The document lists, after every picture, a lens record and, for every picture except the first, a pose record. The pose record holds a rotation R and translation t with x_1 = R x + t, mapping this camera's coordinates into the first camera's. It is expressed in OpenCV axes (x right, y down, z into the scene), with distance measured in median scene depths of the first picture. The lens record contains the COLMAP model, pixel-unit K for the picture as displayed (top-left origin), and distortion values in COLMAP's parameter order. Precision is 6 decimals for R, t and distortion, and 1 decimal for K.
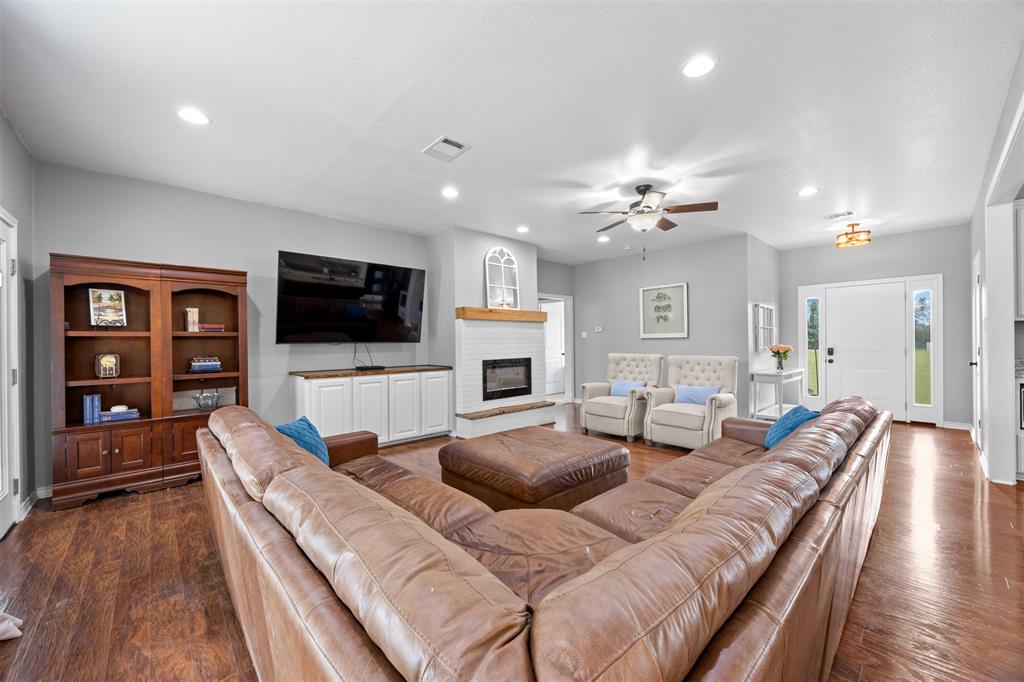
lens RADIAL K [[393.2, 0, 514.7], [0, 393.2, 343.3], [0, 0, 1]] dist [-0.002845, -0.000126]
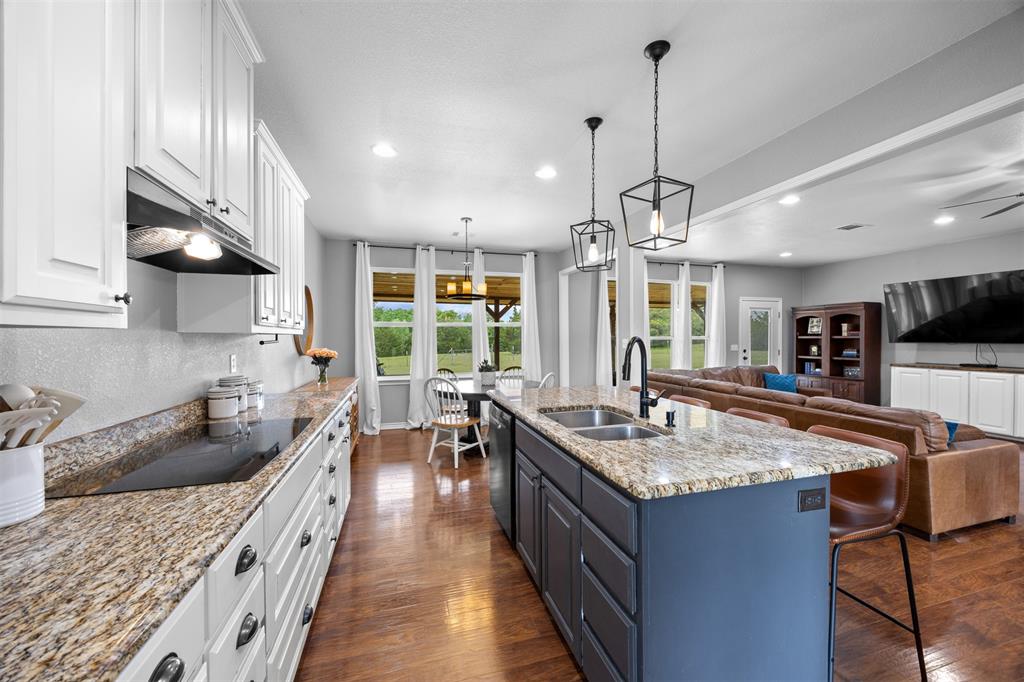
lens RADIAL K [[392.7, 0, 513.3], [0, 392.7, 333.5], [0, 0, 1]] dist [-0.002264, -0.000193]
pose [[-0.444720, -0.001600, -0.895668, 1.181064], [0.000765, 0.999997, -0.002167, -0.026659], [0.895669, -0.001649, -0.444717, 0.277142]]
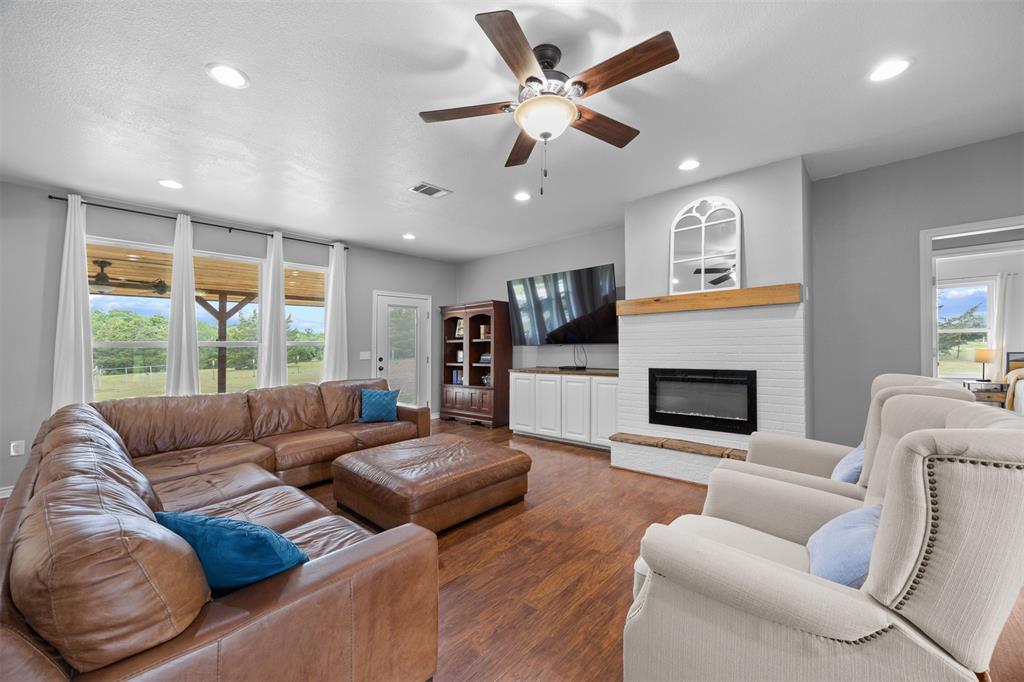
lens RADIAL K [[393.2, 0, 514.7], [0, 393.2, 343.3], [0, 0, 1]] dist [-0.002845, -0.000126]
pose [[0.087552, 0.001364, -0.996159, 0.657854], [0.010923, 0.999938, 0.002329, -0.008848], [0.996100, -0.011085, 0.087531, 0.702436]]
